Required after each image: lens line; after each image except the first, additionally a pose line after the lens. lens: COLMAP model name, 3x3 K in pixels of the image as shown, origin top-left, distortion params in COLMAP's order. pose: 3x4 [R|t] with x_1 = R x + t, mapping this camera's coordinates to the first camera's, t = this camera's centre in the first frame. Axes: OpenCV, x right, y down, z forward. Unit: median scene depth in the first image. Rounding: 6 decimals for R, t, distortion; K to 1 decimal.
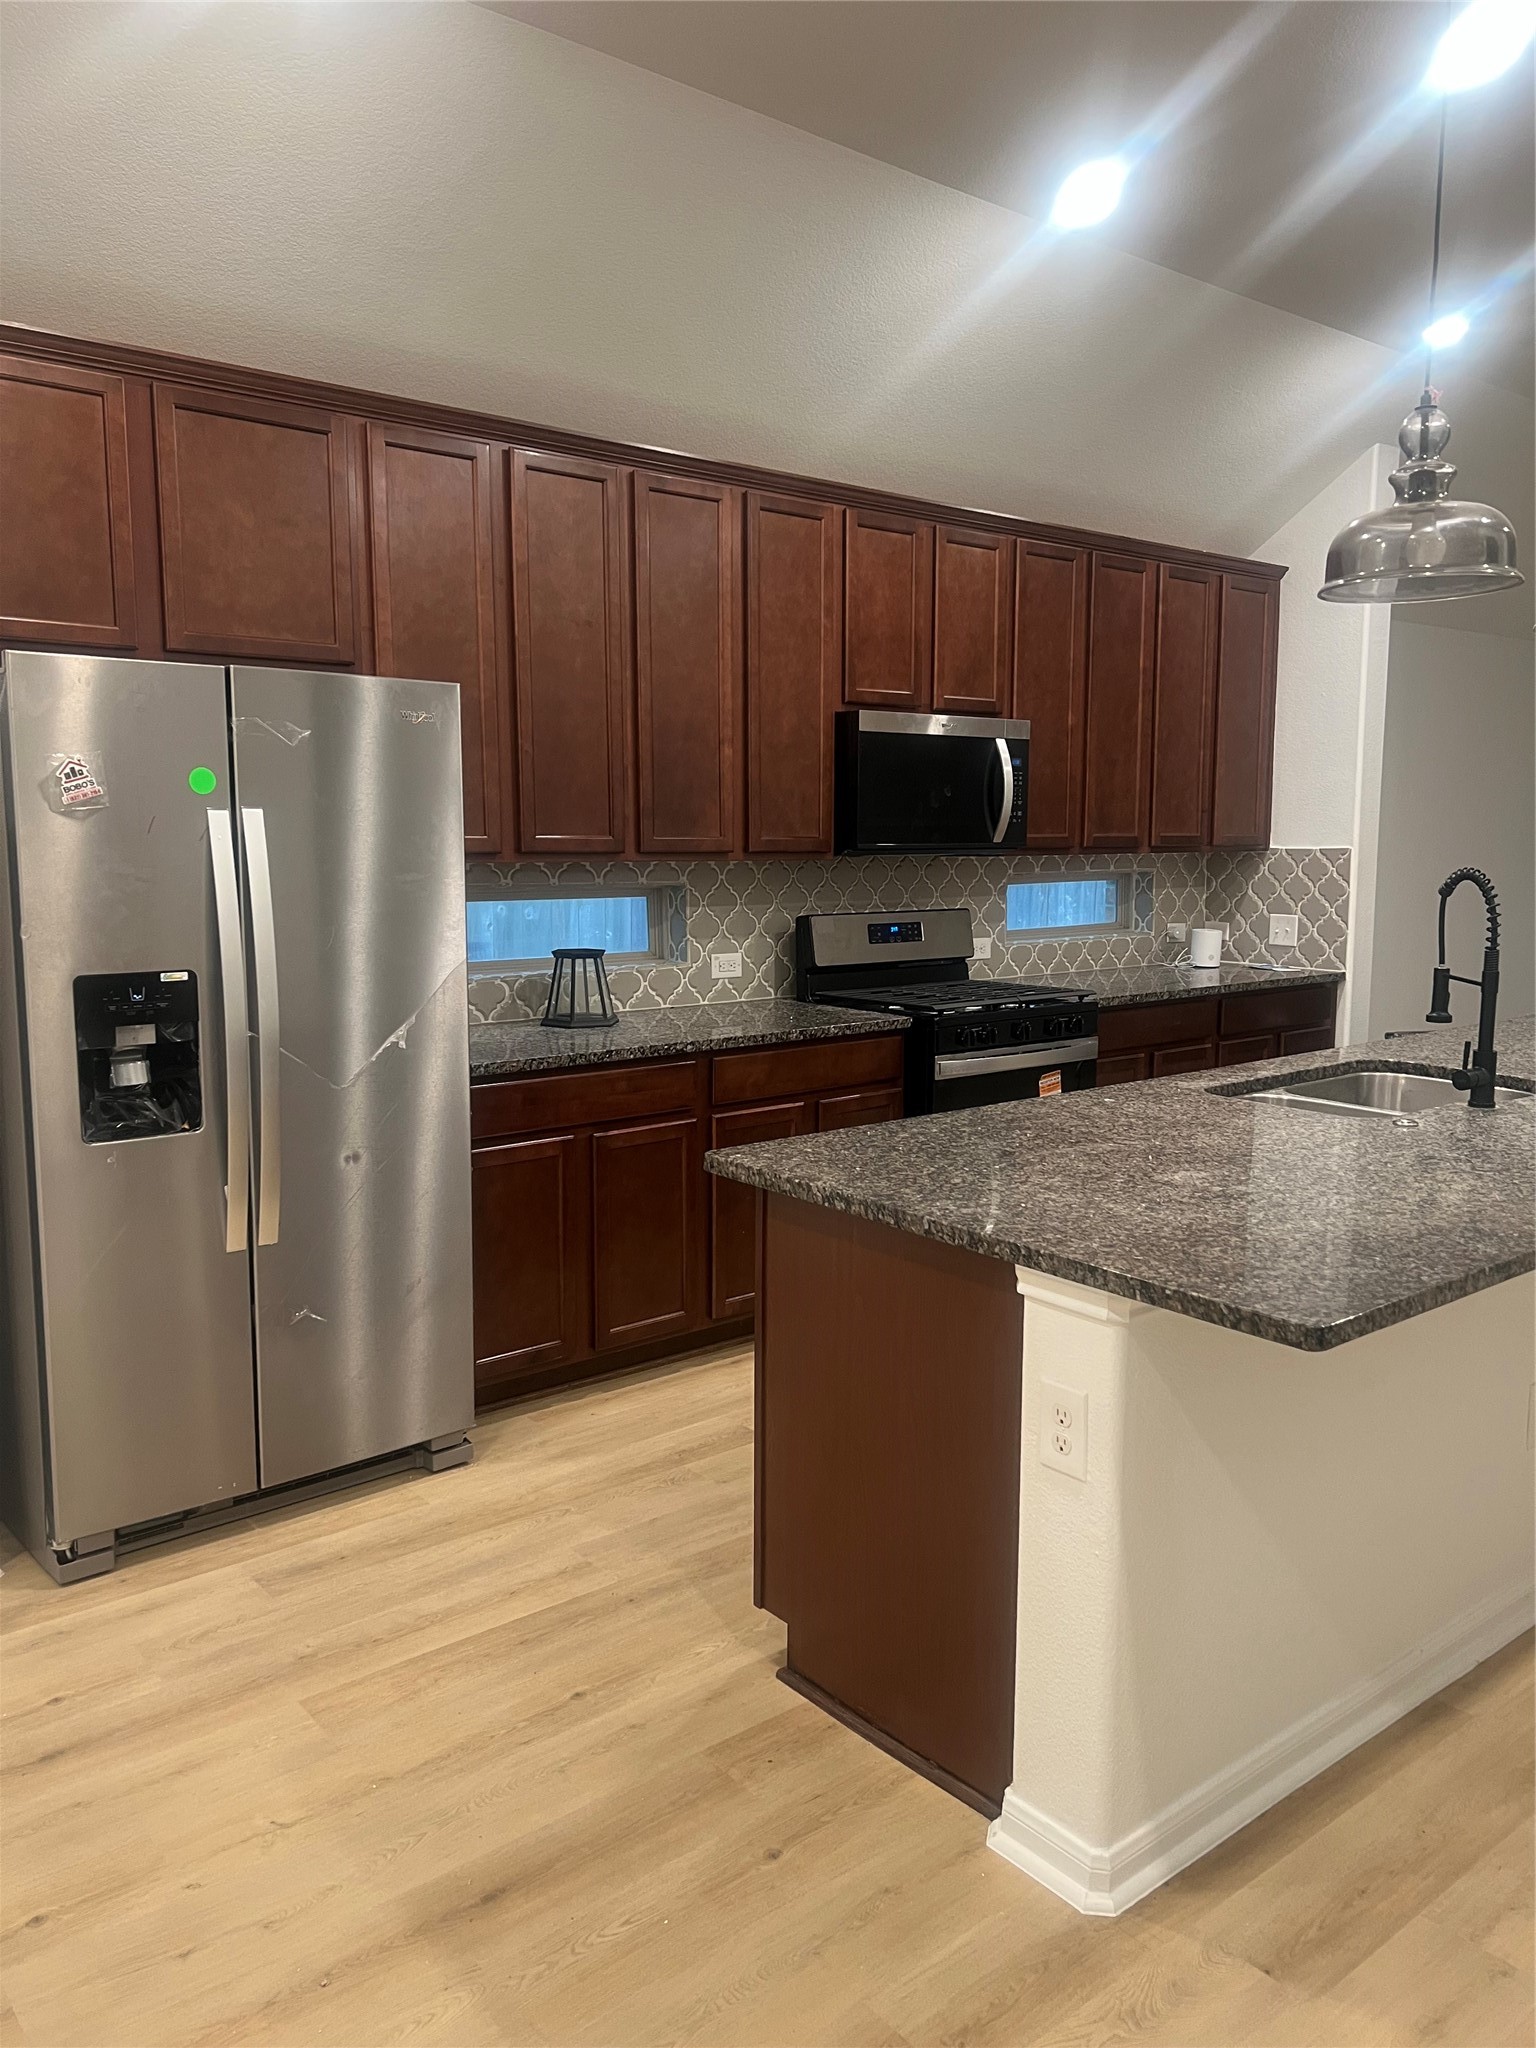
lens RADIAL K [[1559.4, 0, 768.0], [0, 1559.4, 1024.0], [0, 0, 1]] dist [0.065488, -0.002076]
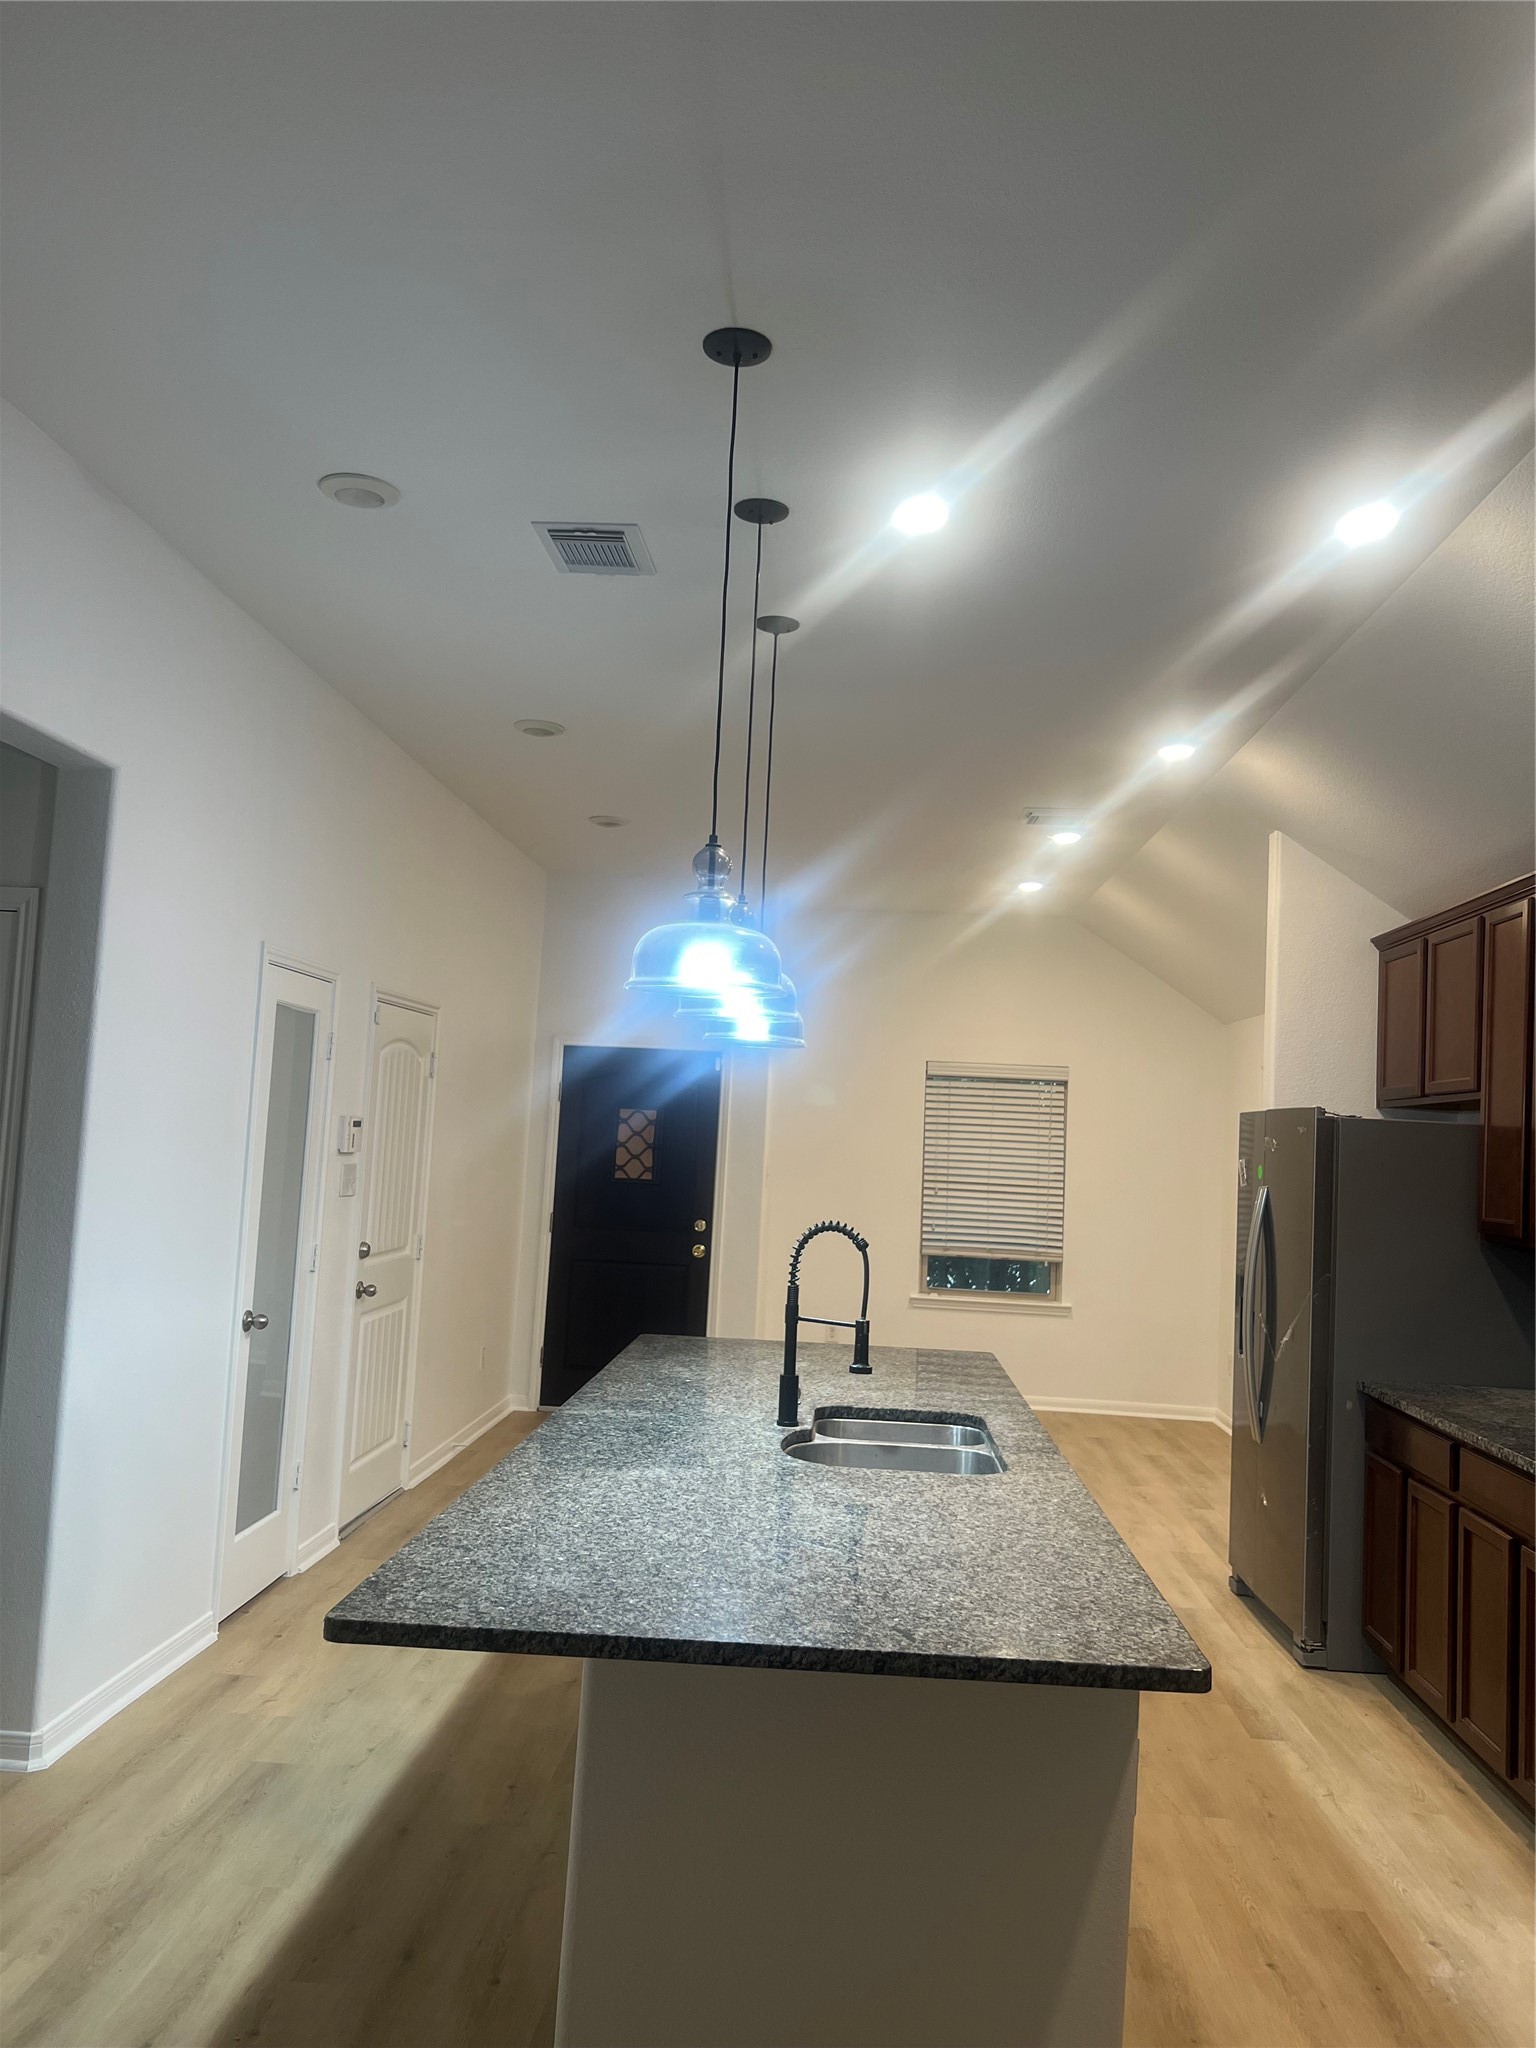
lens RADIAL K [[1559.4, 0, 768.0], [0, 1559.4, 1024.0], [0, 0, 1]] dist [0.065488, -0.002076]
pose [[-0.671027, -0.086393, -0.736382, 1.397296], [-0.139767, 0.990121, 0.011201, -0.266689], [0.728140, 0.110438, -0.676473, 1.799792]]
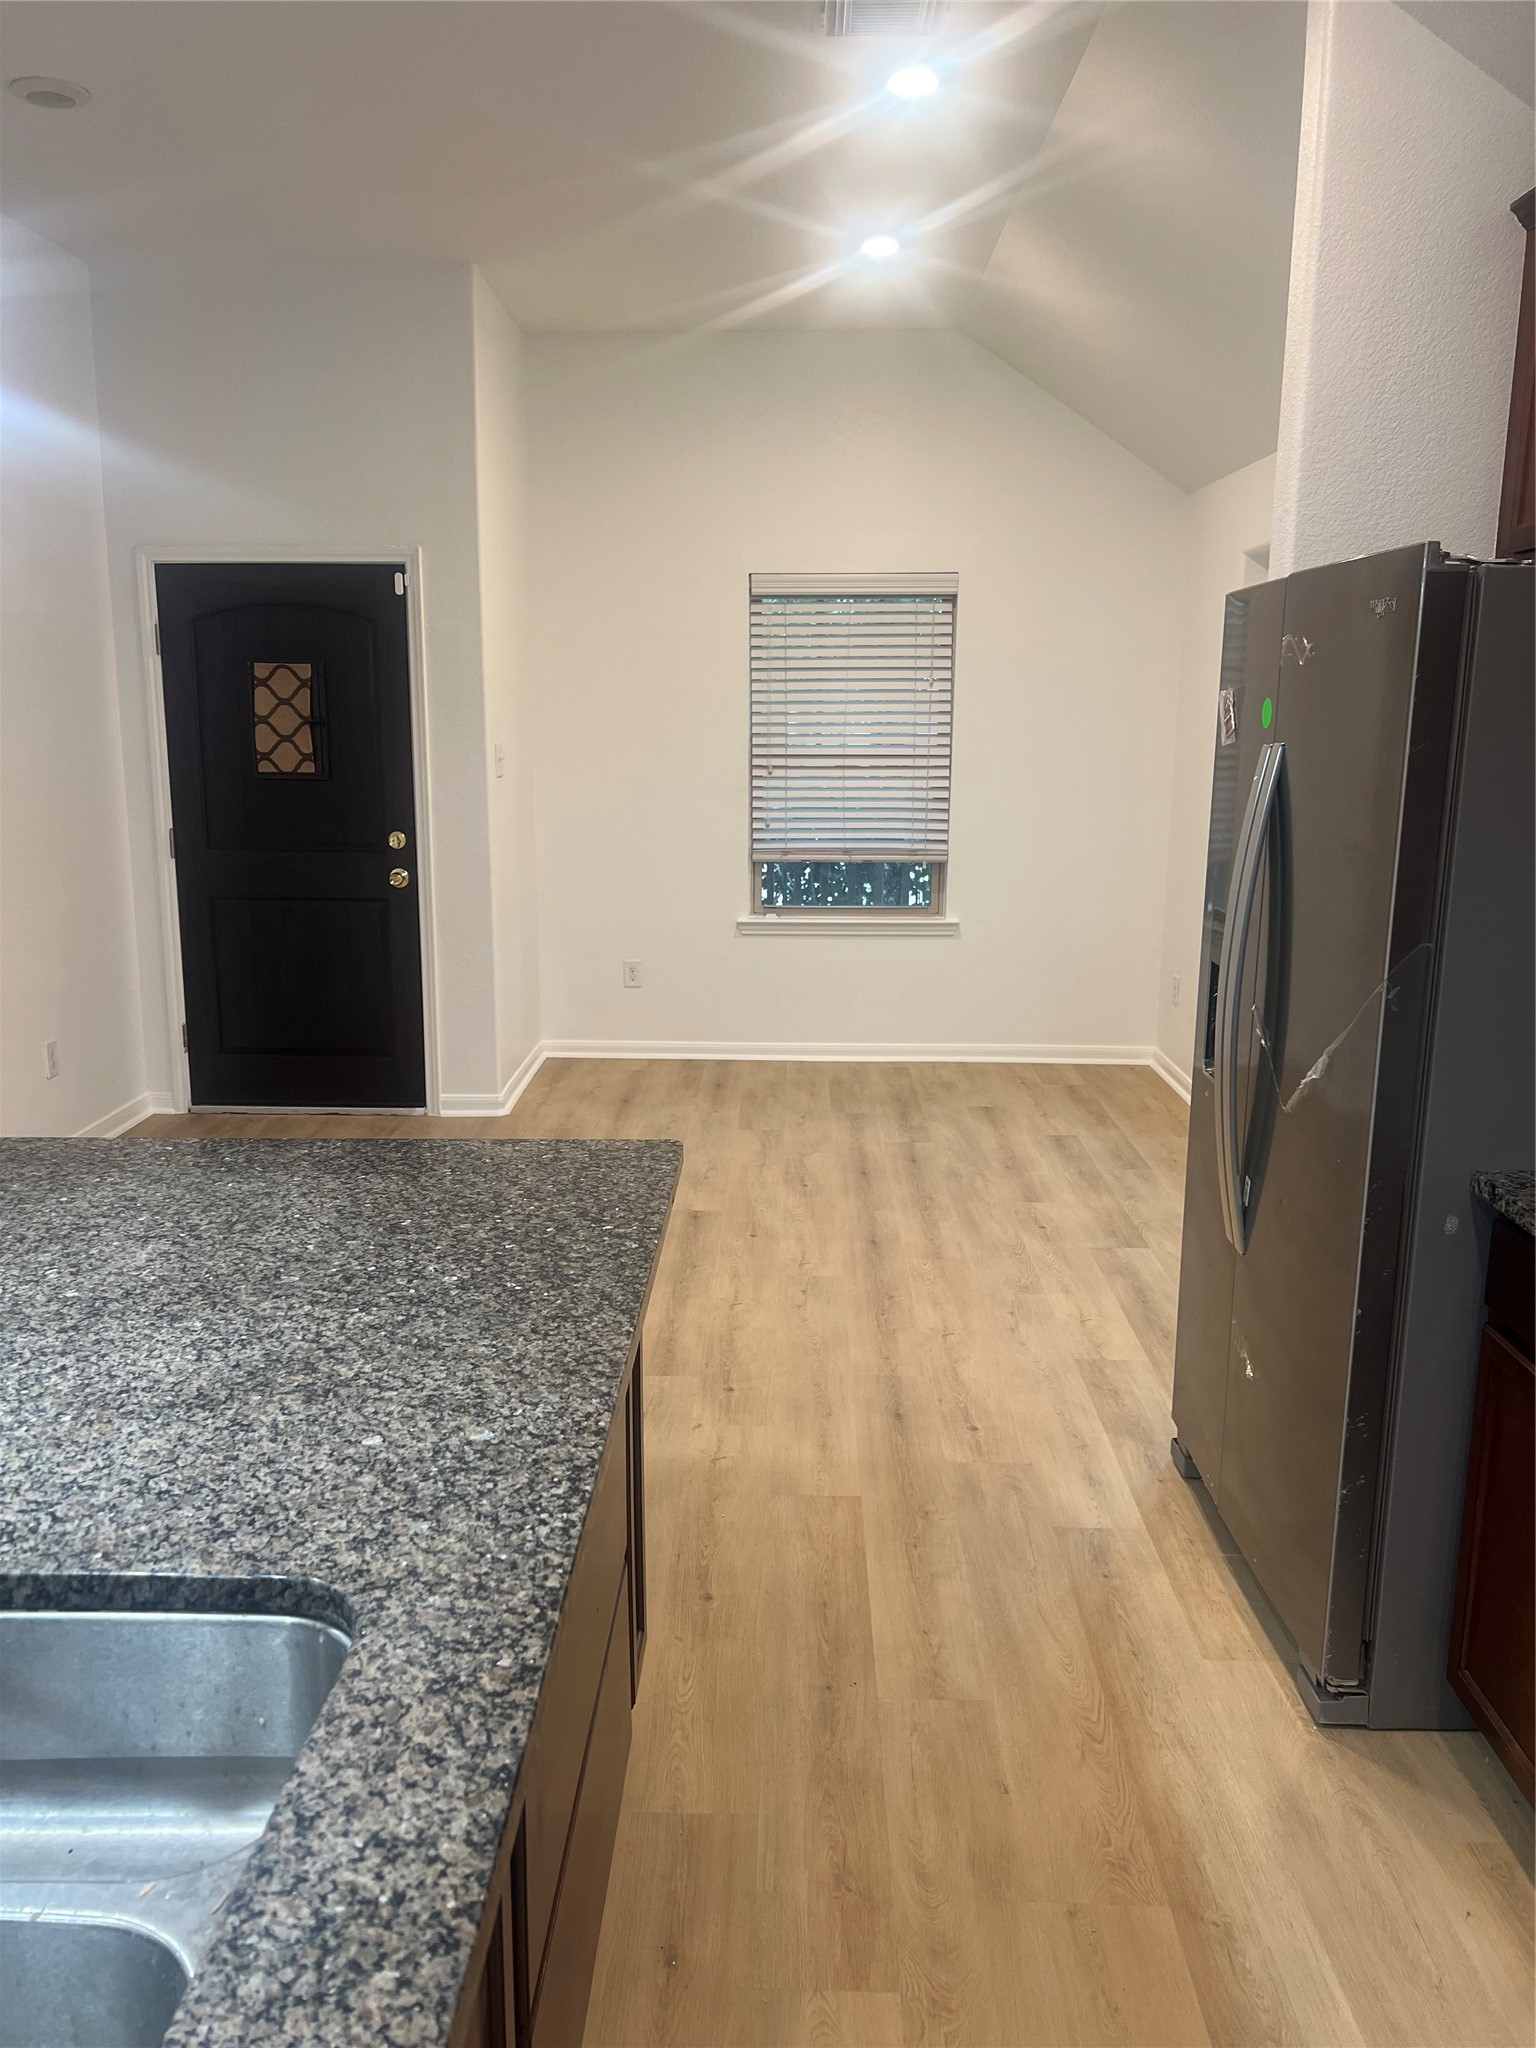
lens RADIAL K [[1544.4, 0, 736.4], [0, 1544.4, 1031.3], [0, 0, 1]] dist [0.186352, -0.231361]
pose [[-0.659639, 0.150744, -0.736310, 0.510352], [-0.095431, 0.954951, 0.281000, -0.204568], [0.745499, 0.255625, -0.615538, 1.359682]]
